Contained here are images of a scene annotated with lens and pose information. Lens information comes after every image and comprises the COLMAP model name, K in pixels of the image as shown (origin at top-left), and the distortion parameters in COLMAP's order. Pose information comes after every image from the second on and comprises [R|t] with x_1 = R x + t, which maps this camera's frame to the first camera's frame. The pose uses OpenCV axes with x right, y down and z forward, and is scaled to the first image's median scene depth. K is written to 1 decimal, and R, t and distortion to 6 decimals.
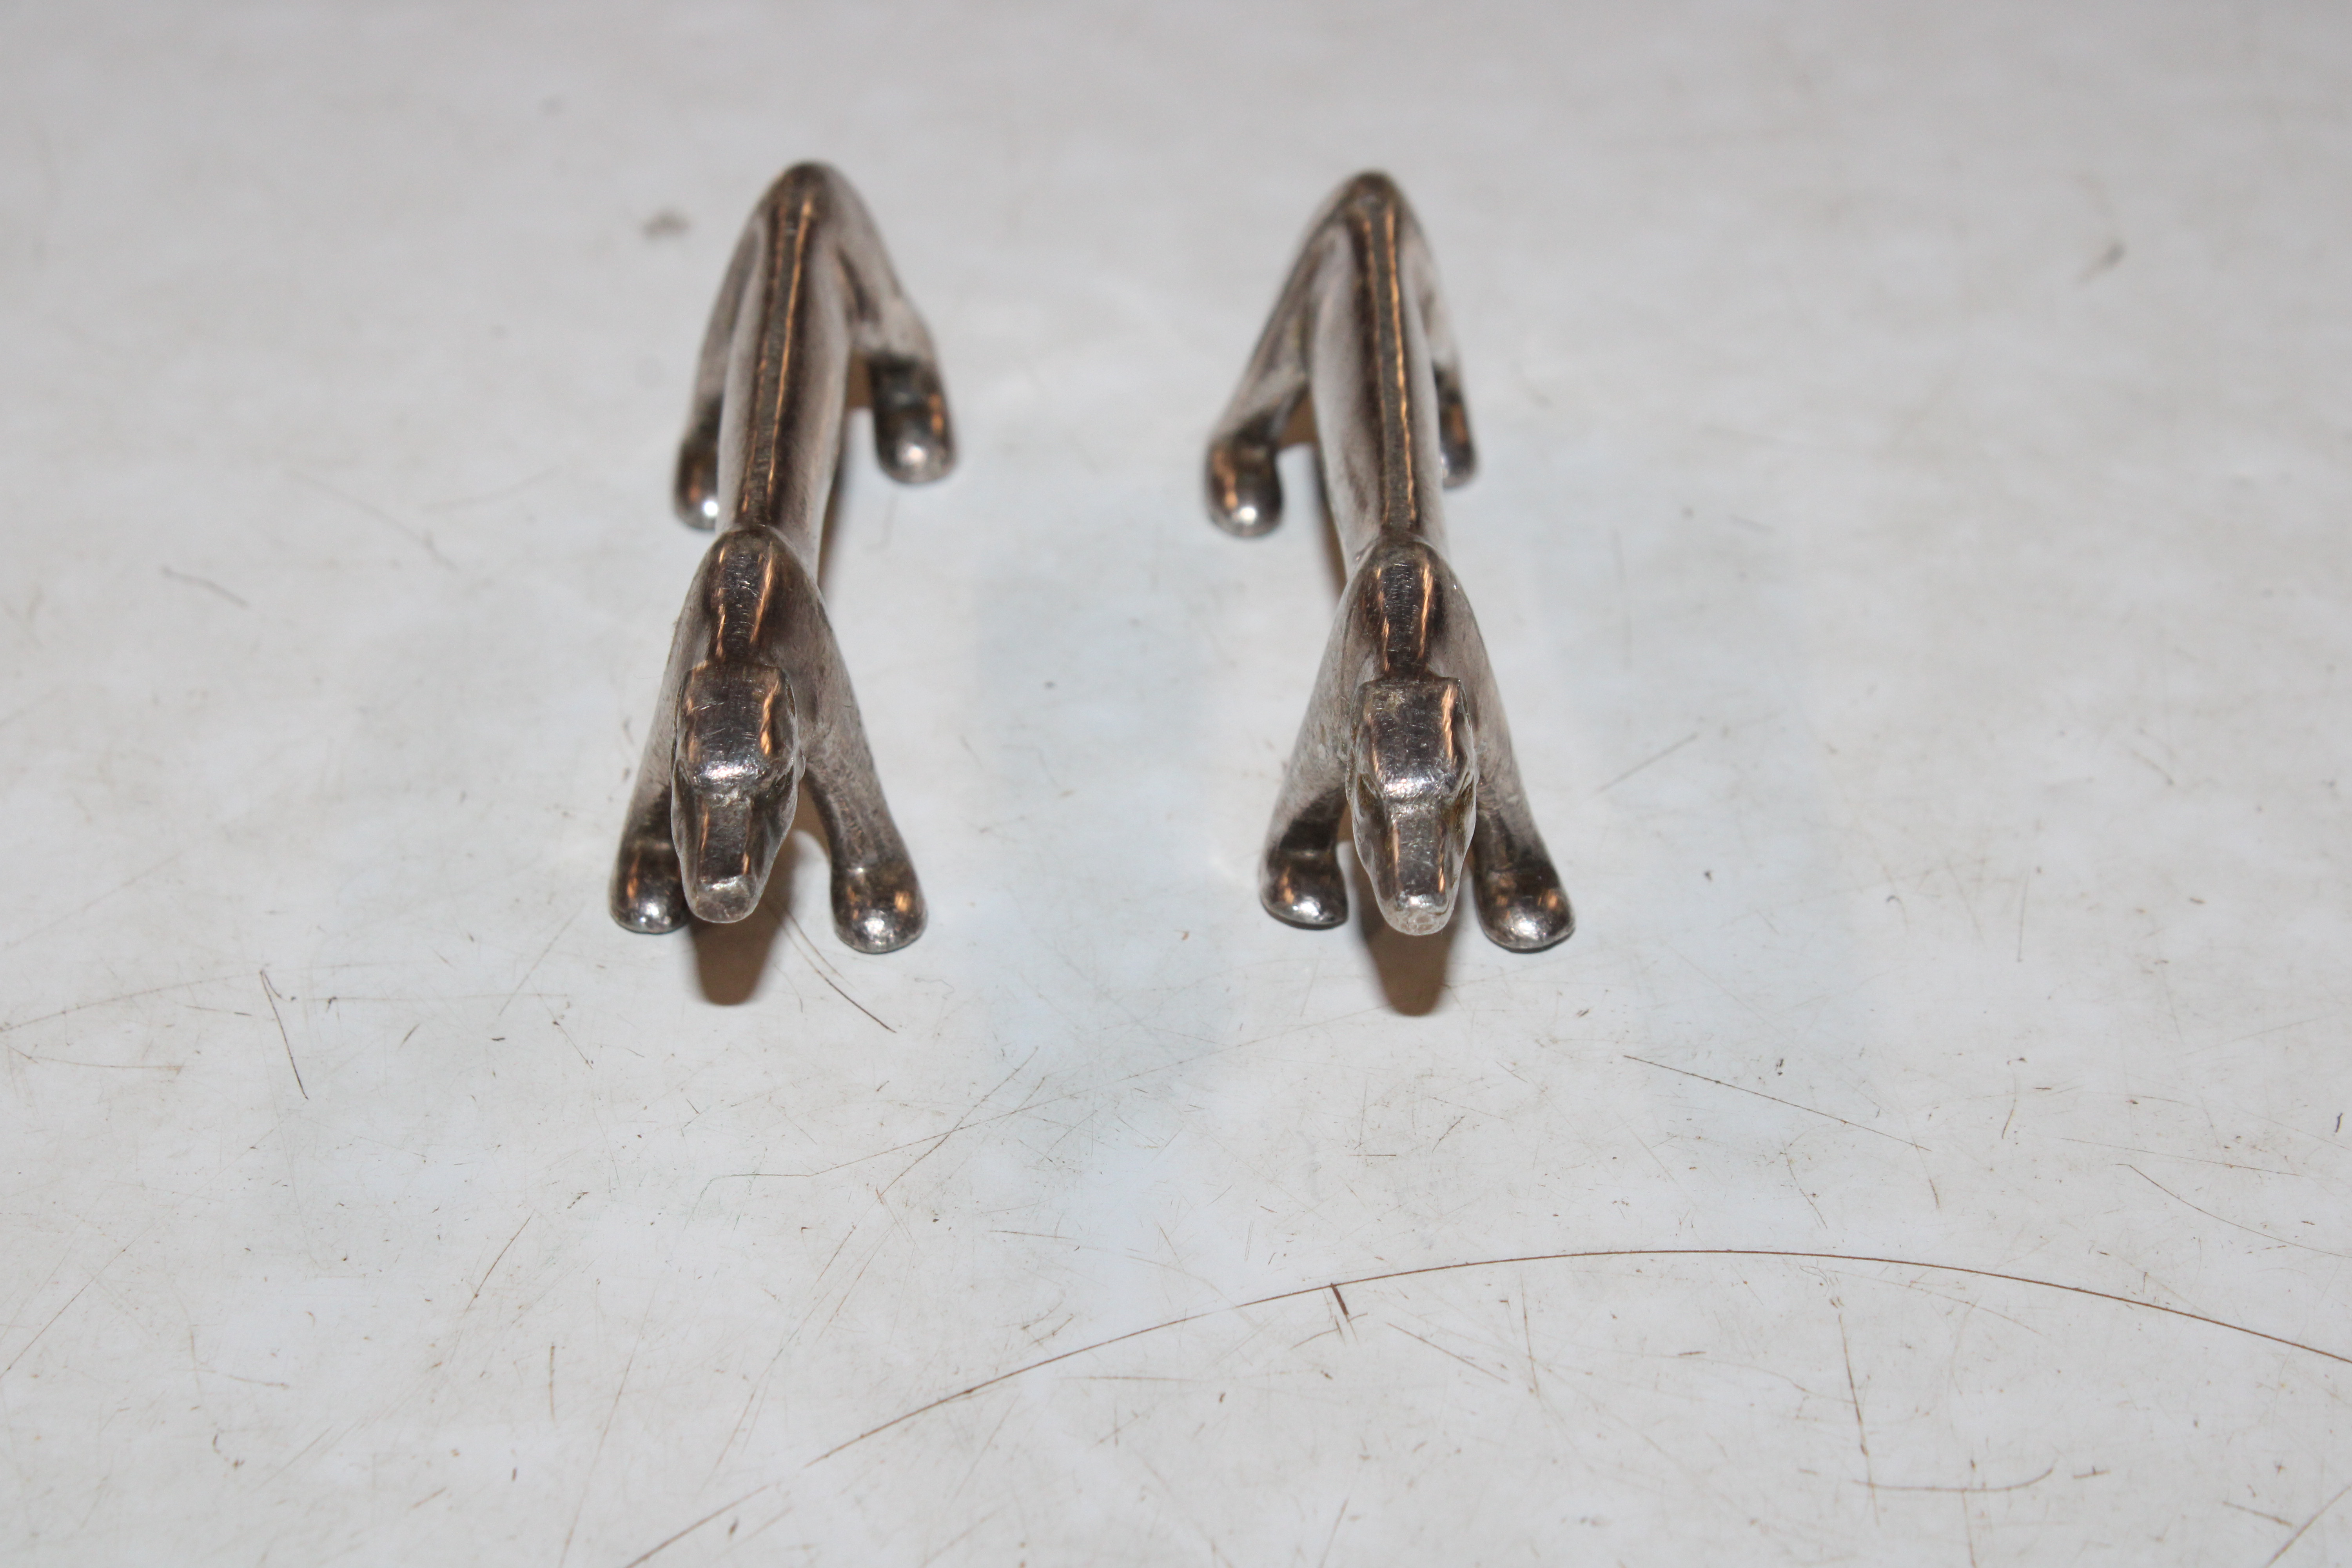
lens RADIAL K [[5266.7, 0, 1189.2], [0, 5266.7, 785.0], [0, 0, 1]] dist [0.051677, 0.000000]
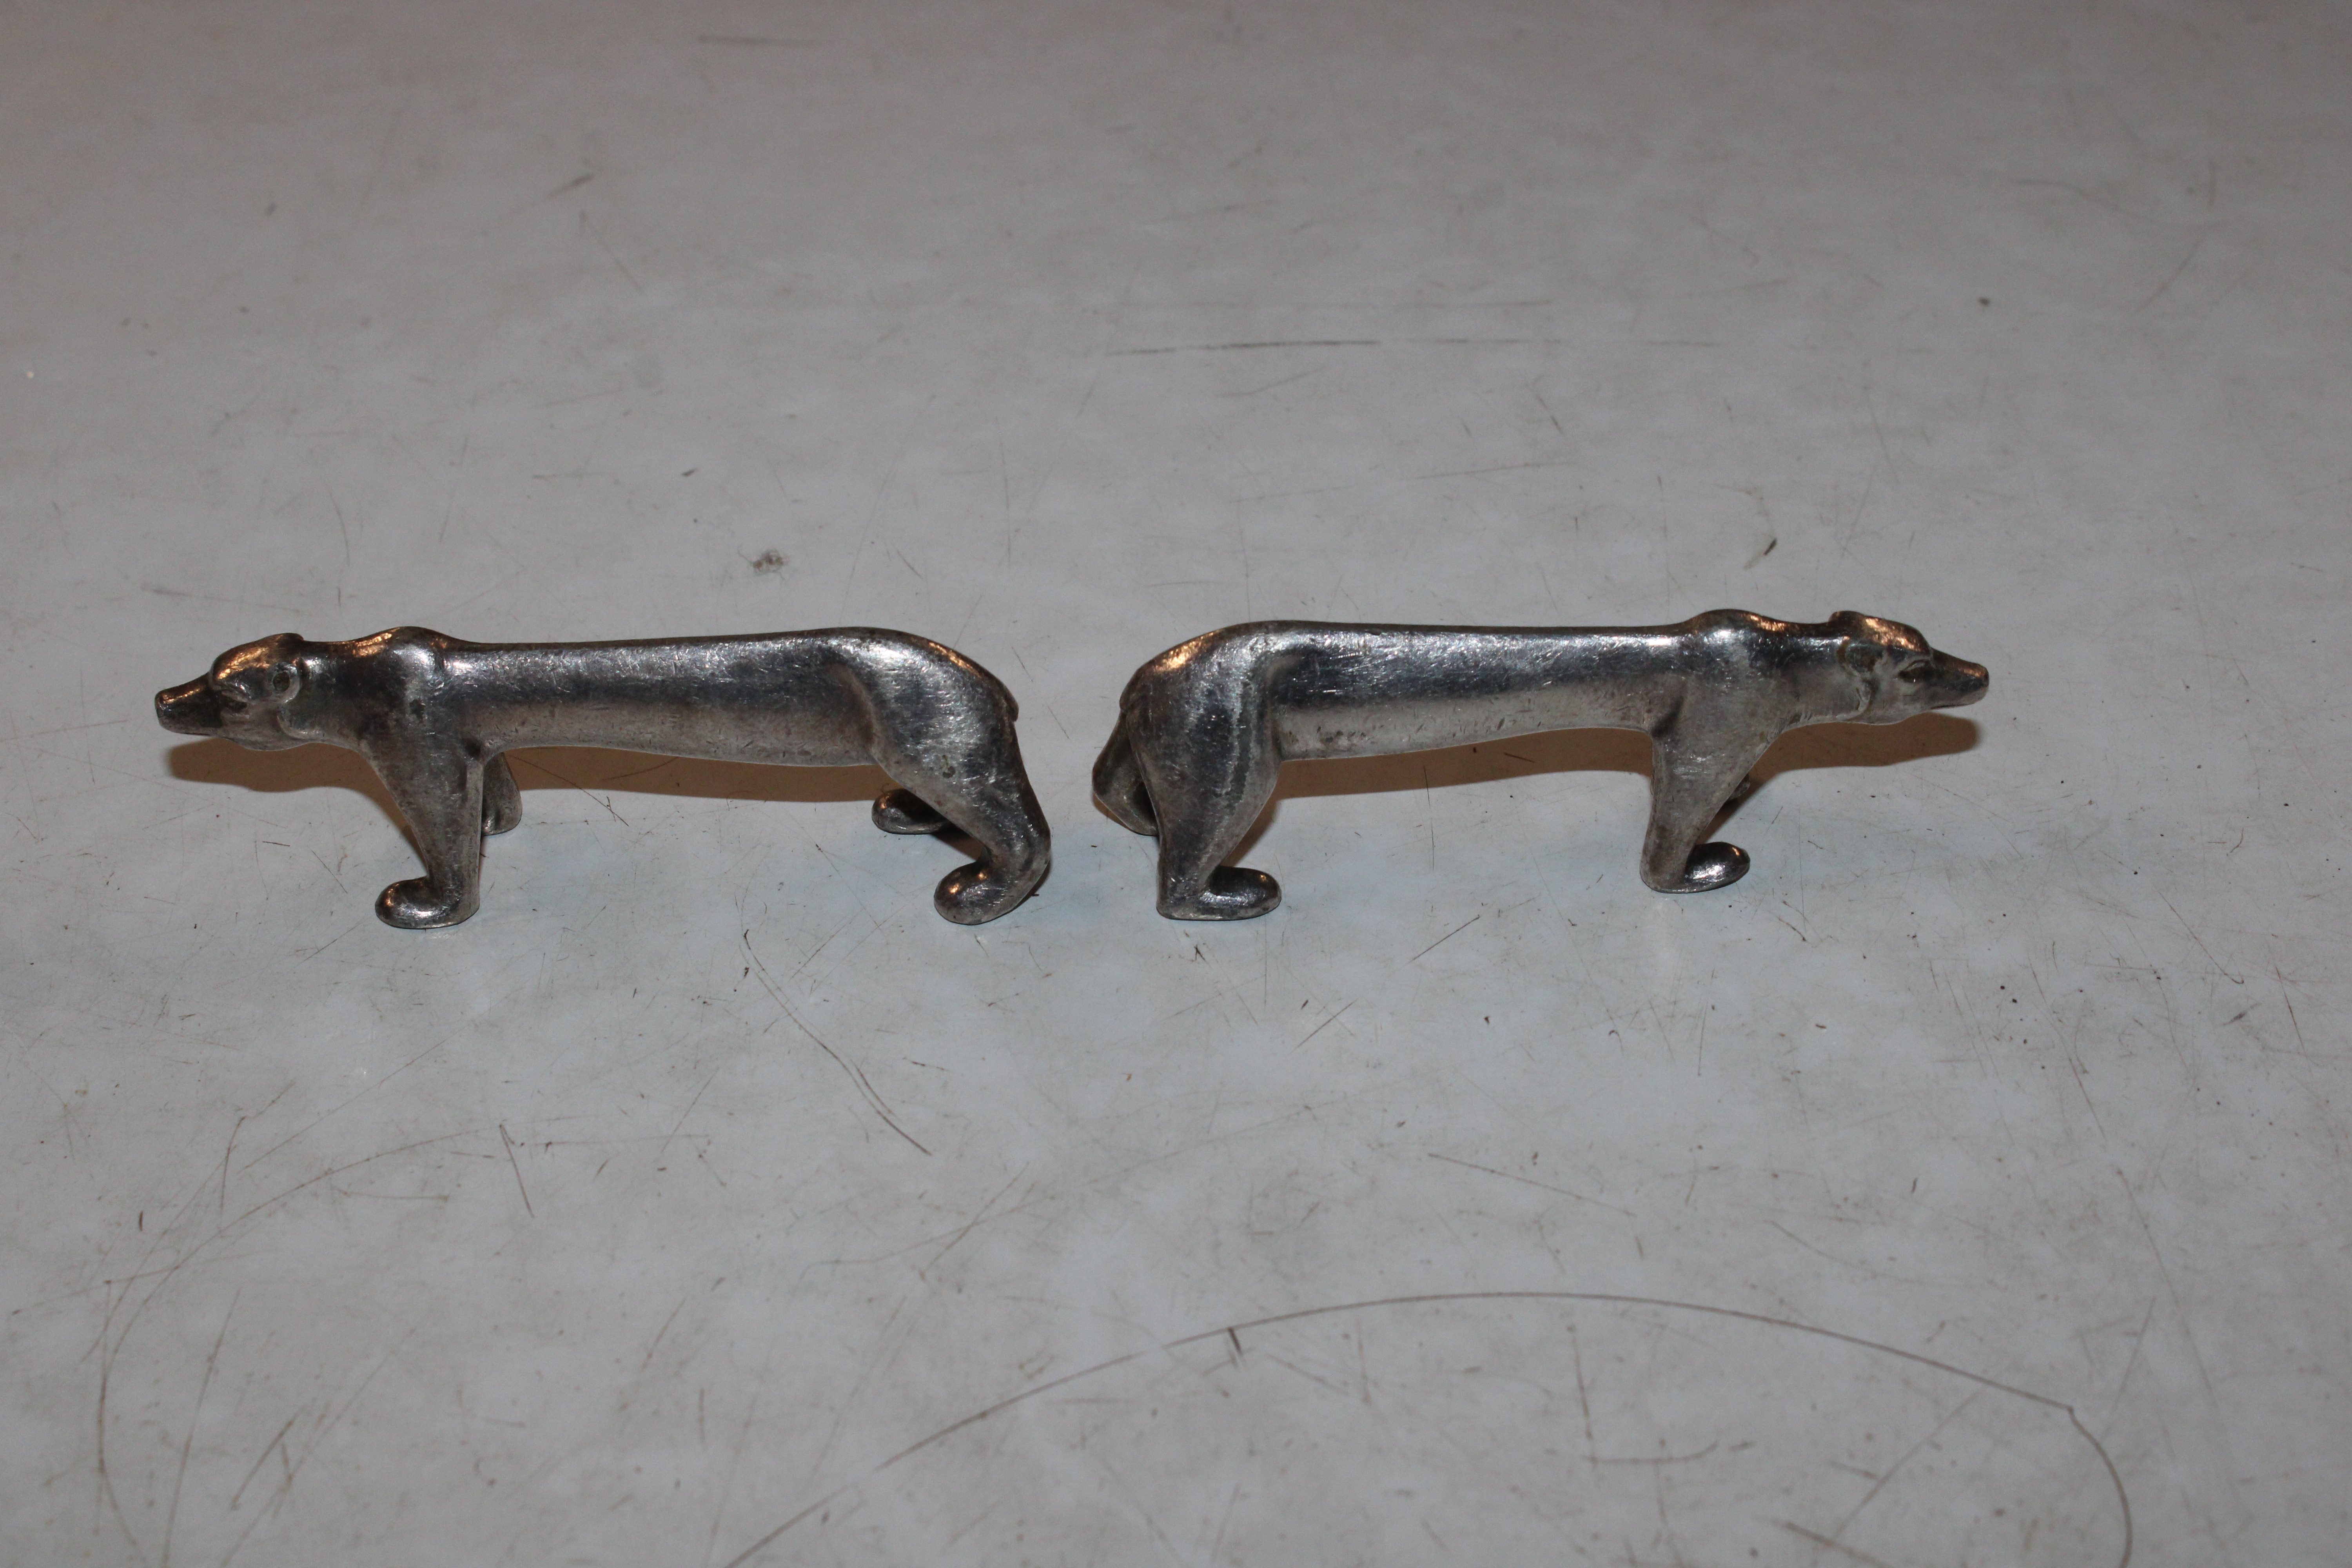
lens RADIAL K [[3867.6, 0, 1181.9], [0, 3867.6, 770.8], [0, 0, 1]] dist [-0.018198, 0.000000]
pose [[0.999370, -0.034161, -0.009601, 0.028799], [0.034222, 0.999395, 0.006230, -0.066406], [0.009382, -0.006554, 0.999935, -0.077547]]
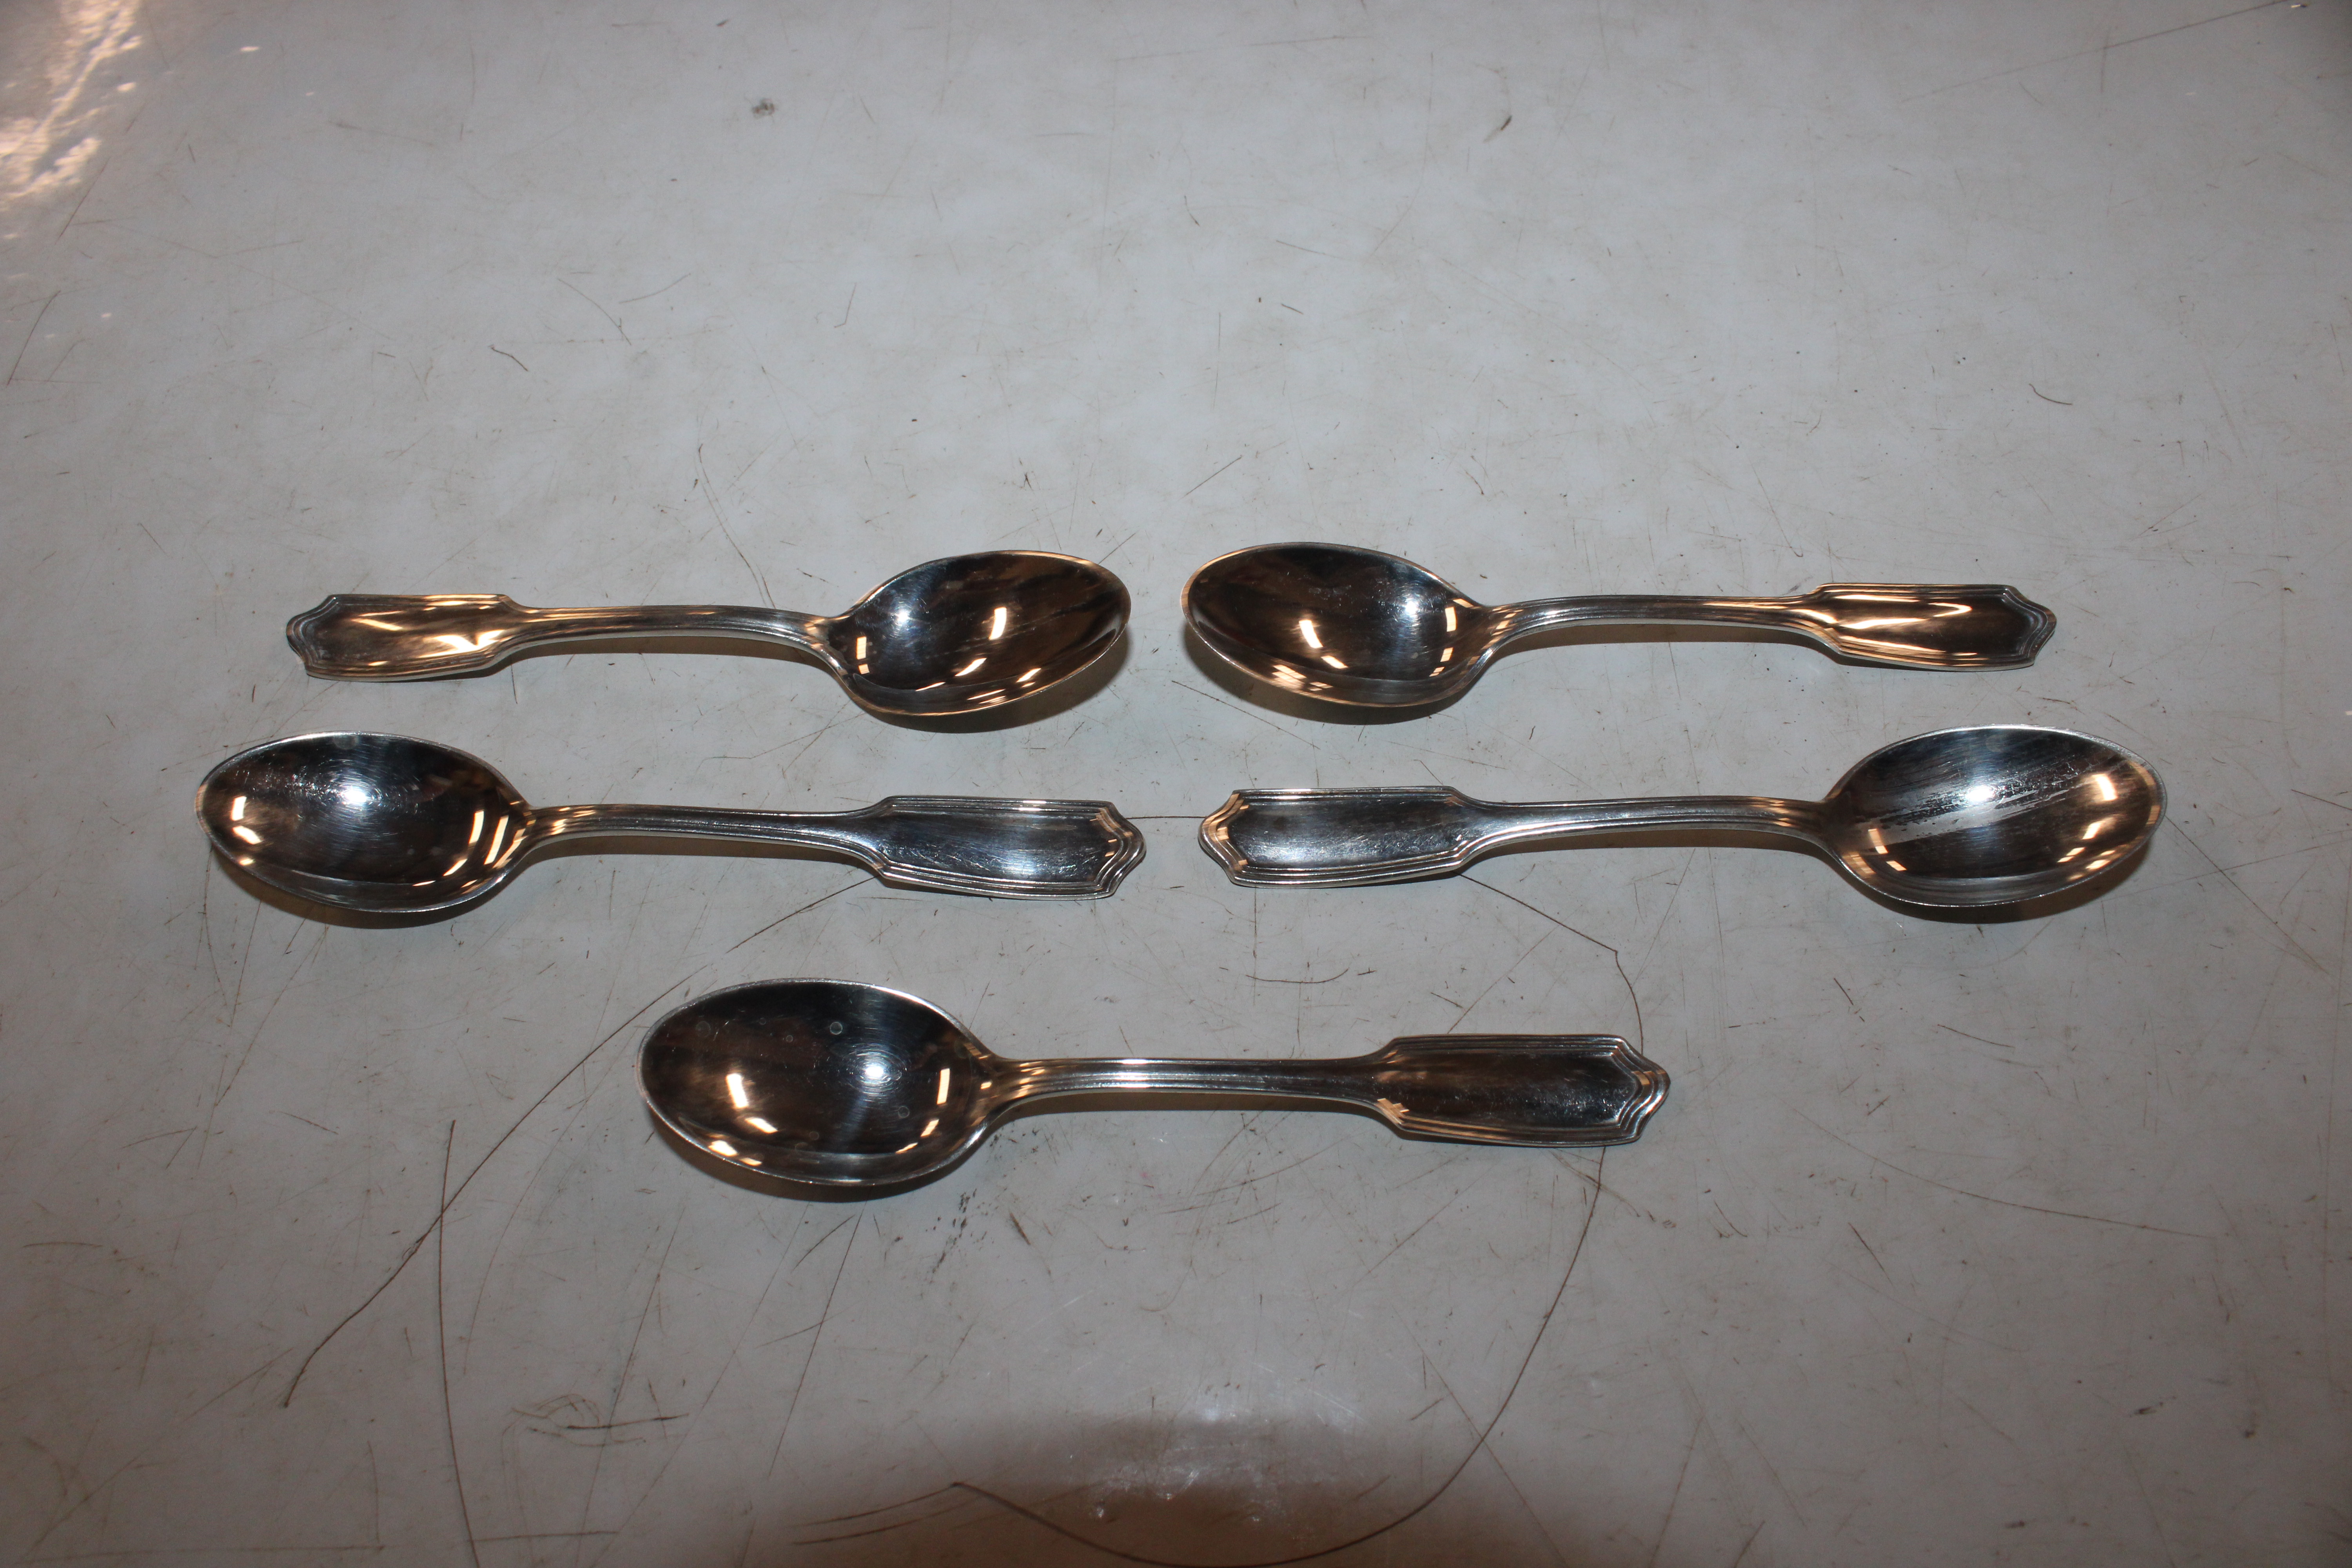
lens RADIAL K [[1881.7, 0, 1171.3], [0, 1881.7, 775.7], [0, 0, 1]] dist [-0.166759, 0.101104]
pose [[0.997902, 0.028322, -0.058227, 0.127914], [-0.000864, 0.905006, 0.425398, -0.220208], [0.064744, -0.424455, 0.903131, 0.367390]]
